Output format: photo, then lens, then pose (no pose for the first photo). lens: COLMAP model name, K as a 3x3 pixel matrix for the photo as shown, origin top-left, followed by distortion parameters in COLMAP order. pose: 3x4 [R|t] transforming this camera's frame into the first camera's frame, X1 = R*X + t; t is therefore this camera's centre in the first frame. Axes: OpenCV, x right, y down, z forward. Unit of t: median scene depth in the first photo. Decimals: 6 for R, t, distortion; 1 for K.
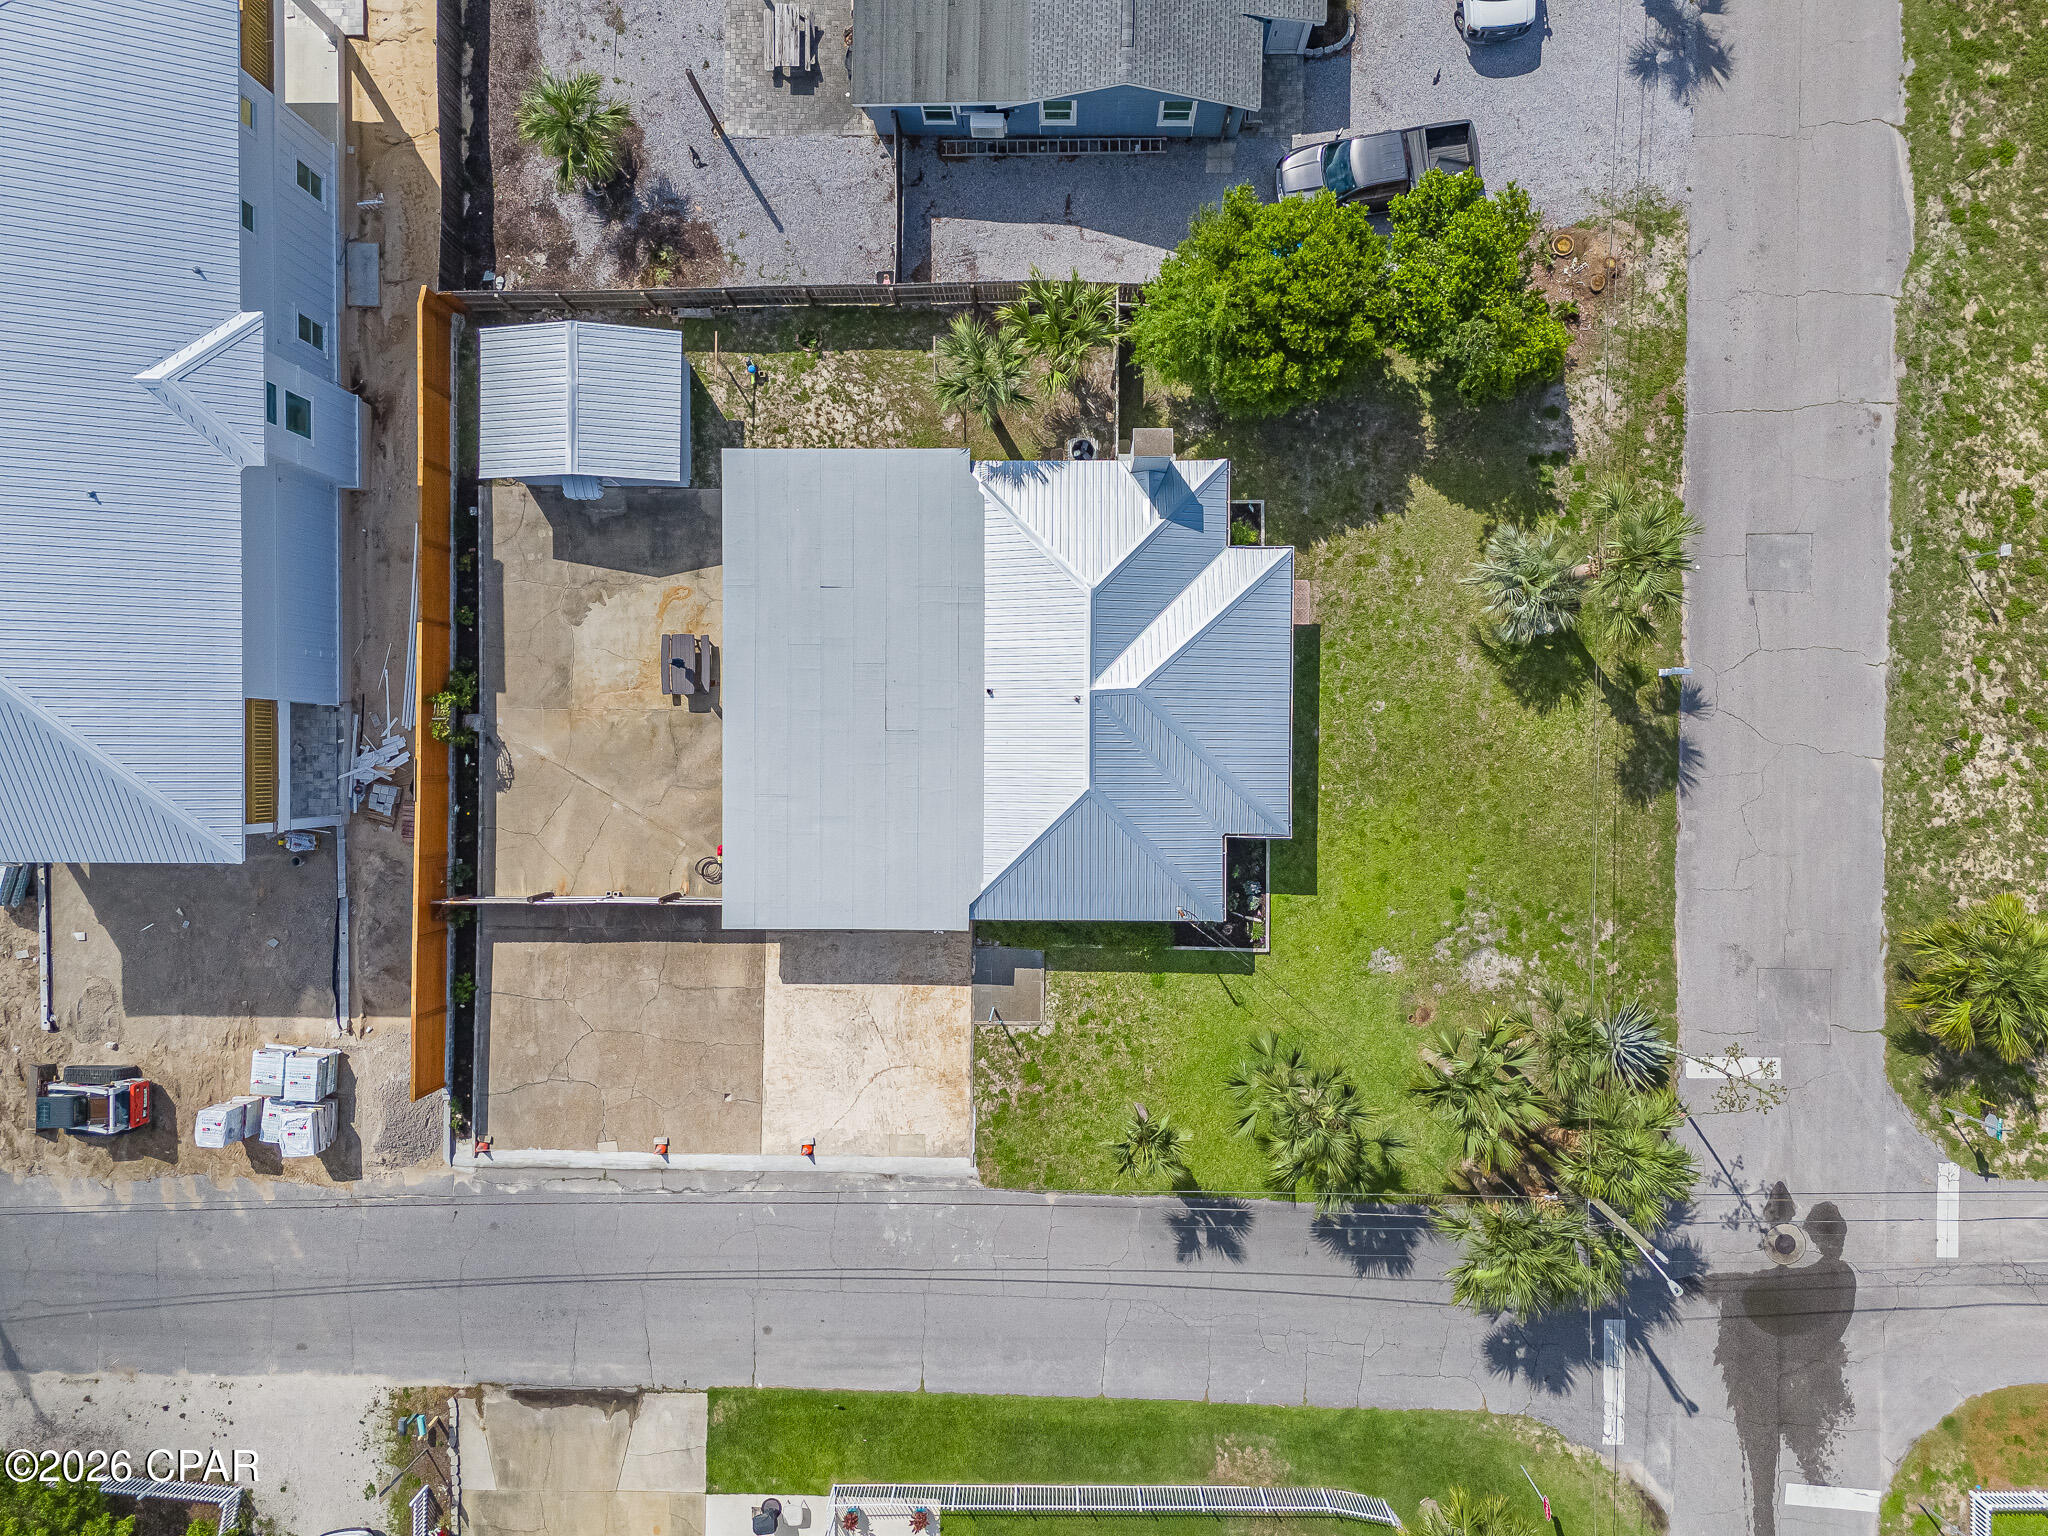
lens RADIAL K [[1499.8, 0, 1024.0], [0, 1499.8, 768.0], [0, 0, 1]] dist [0.078772, -0.075506]
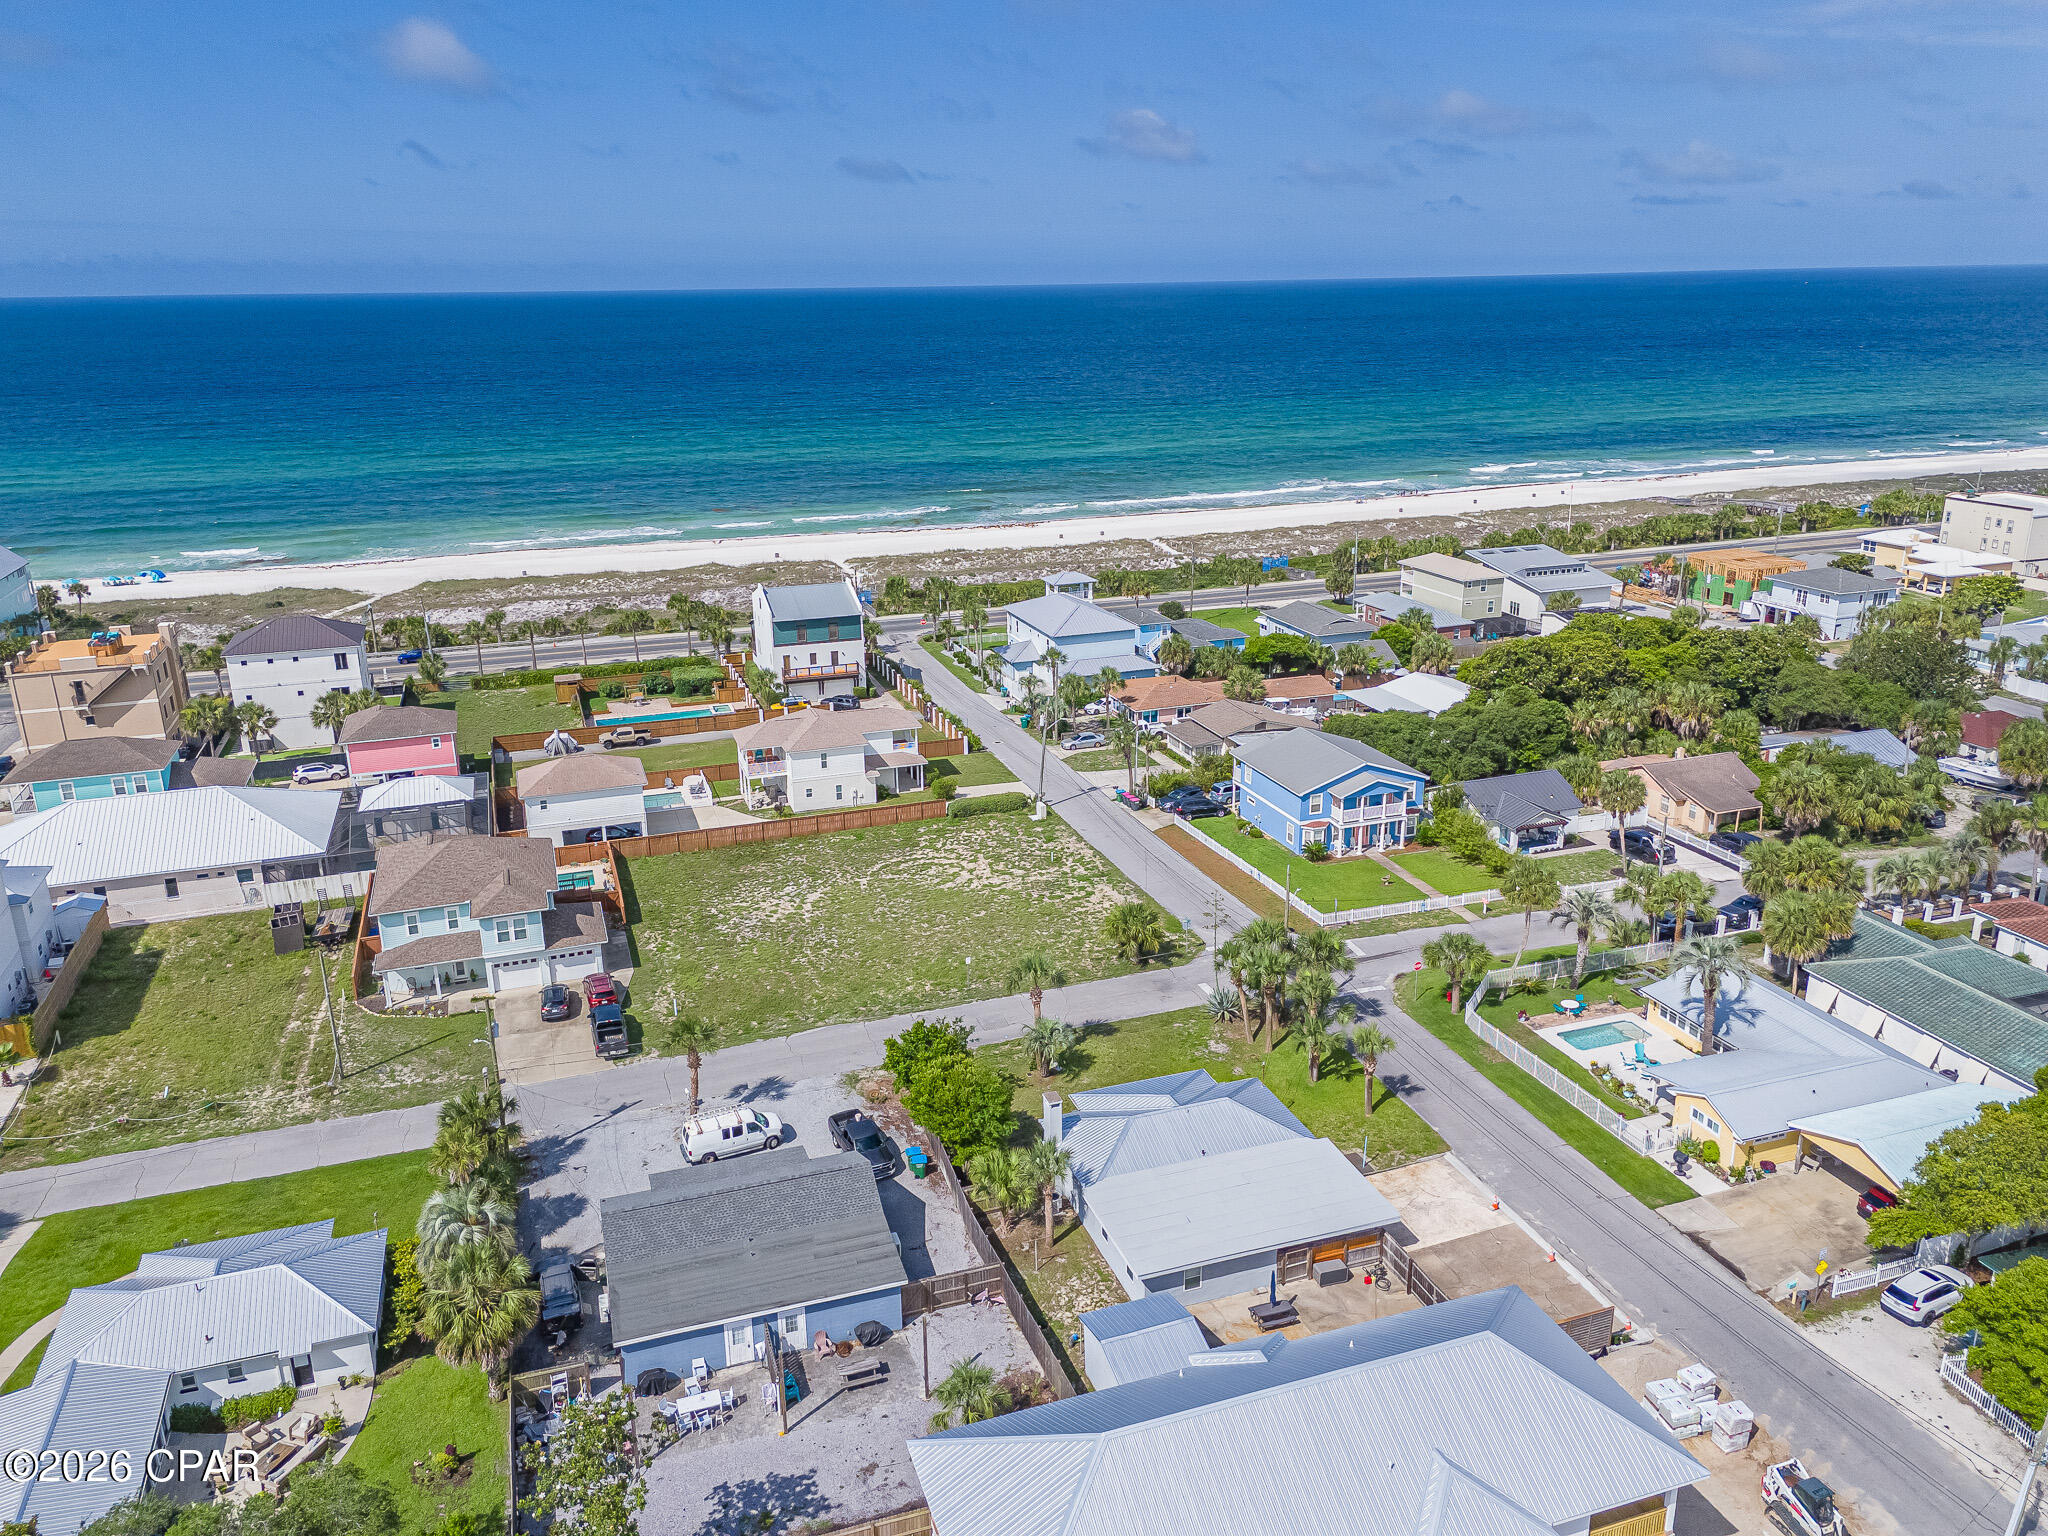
lens RADIAL K [[1499.8, 0, 1024.0], [0, 1499.8, 768.0], [0, 0, 1]] dist [0.078772, -0.075506]
pose [[-0.323860, -0.258164, 0.910201, -1.401477], [0.945546, -0.121385, 0.302007, -0.703041], [0.032518, 0.958445, 0.283418, 0.029473]]
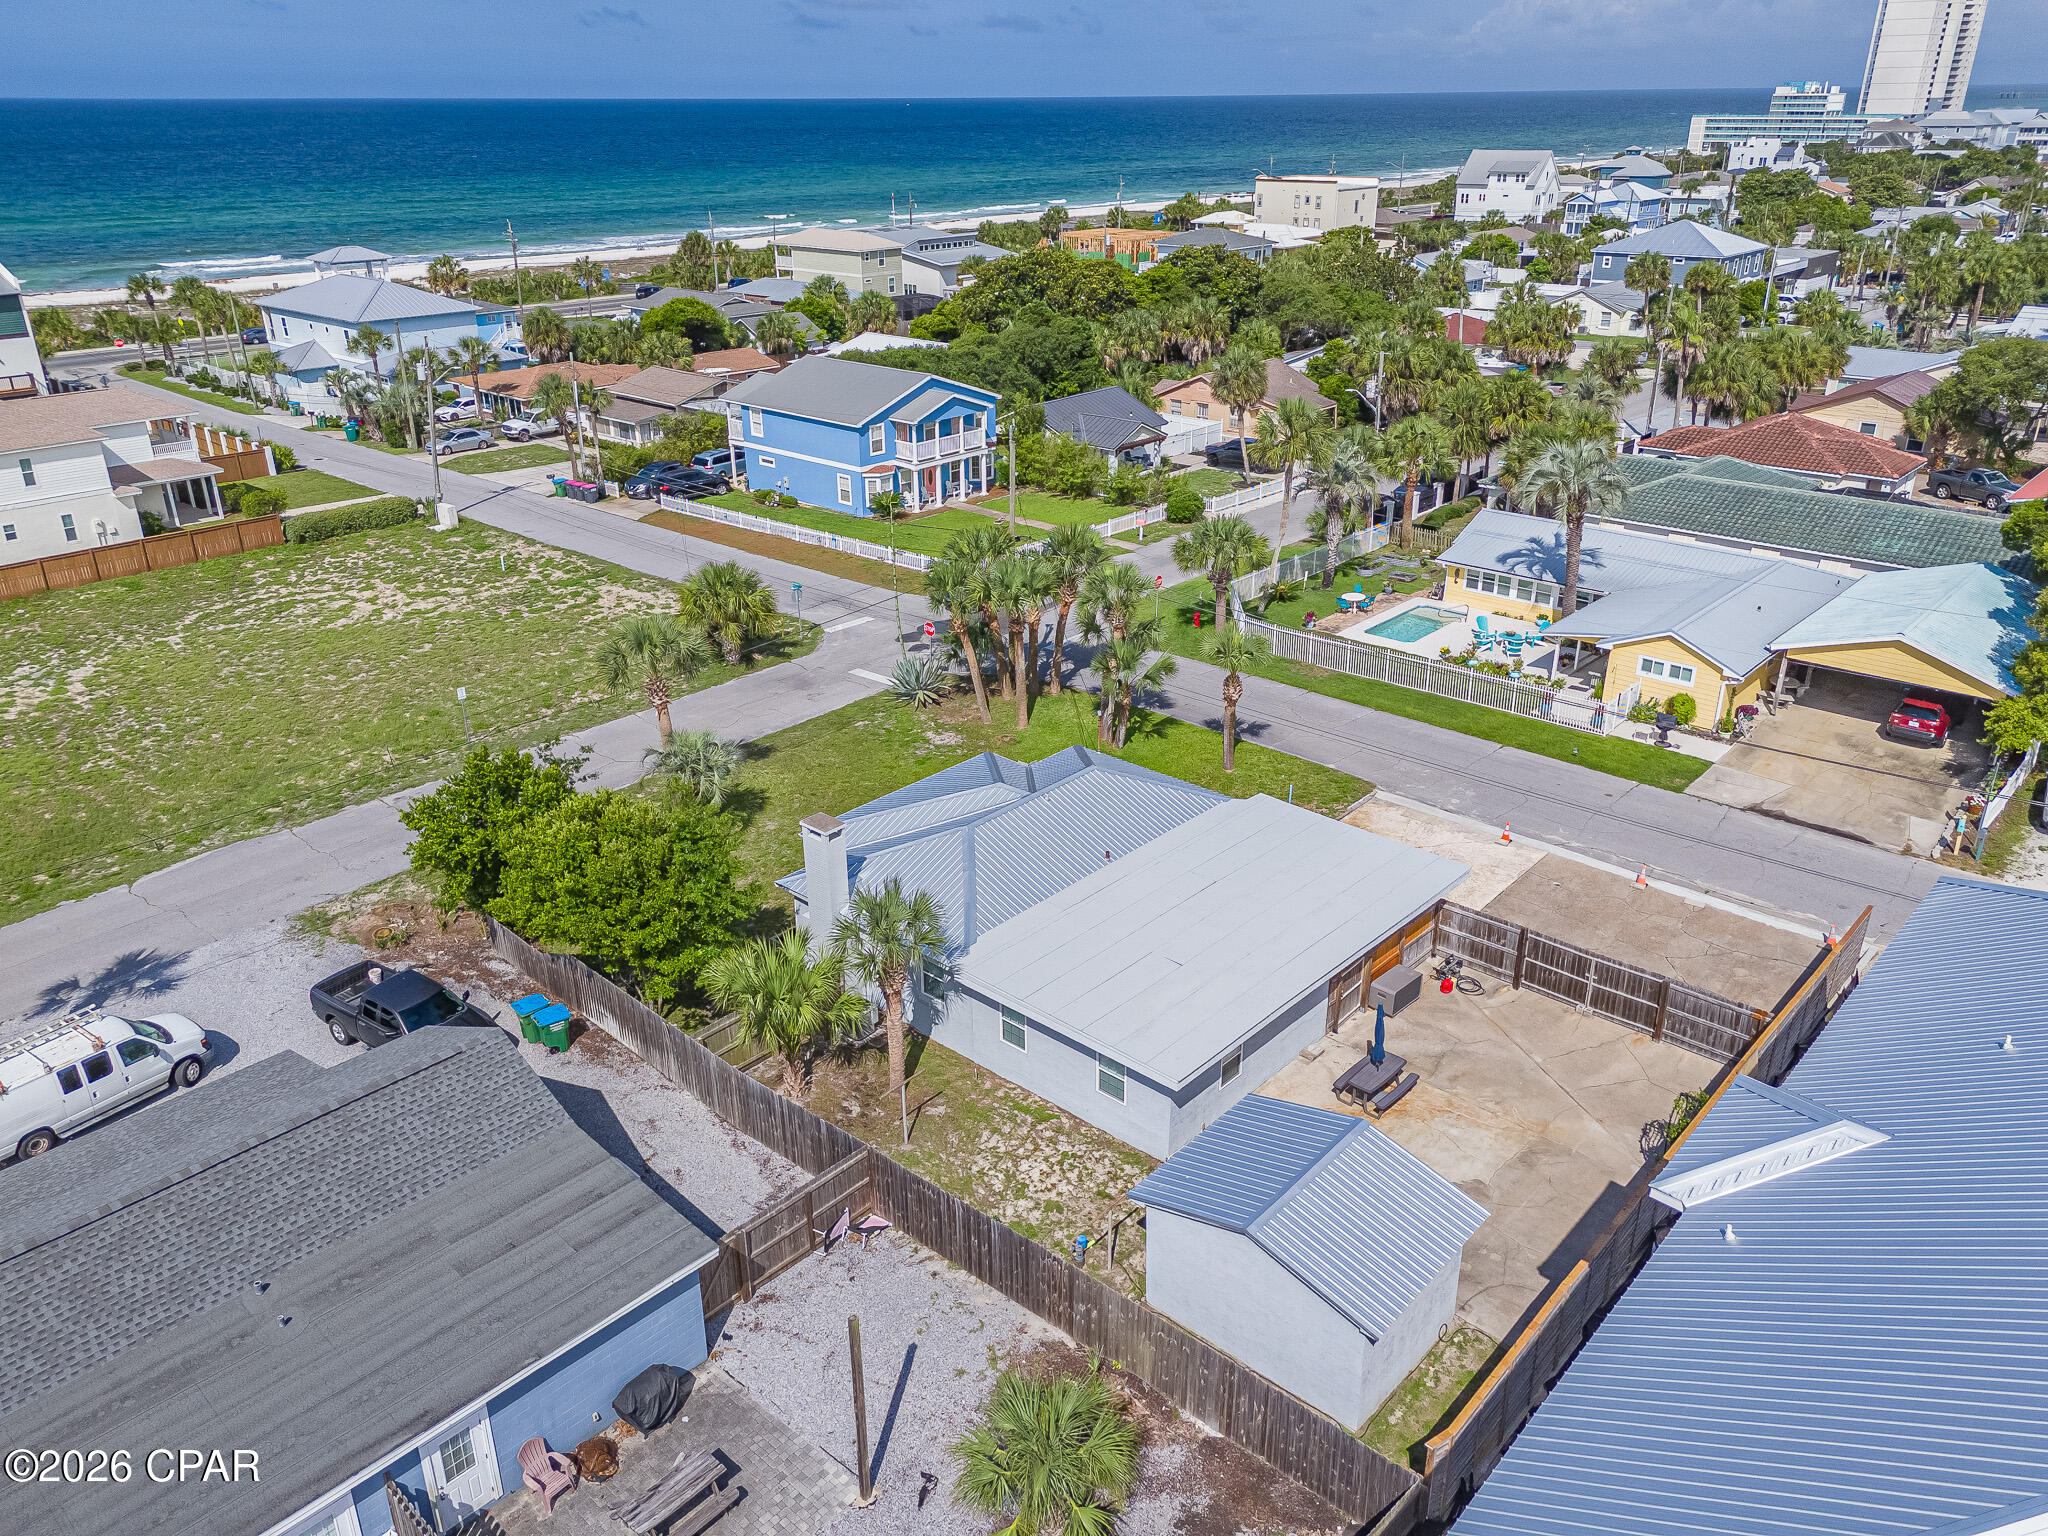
lens RADIAL K [[1499.8, 0, 1024.0], [0, 1499.8, 768.0], [0, 0, 1]] dist [0.078772, -0.075506]
pose [[-0.742961, -0.240750, 0.624538, -0.556212], [0.668565, -0.311660, 0.675196, -0.700361], [0.032090, 0.919189, 0.392508, 0.518090]]
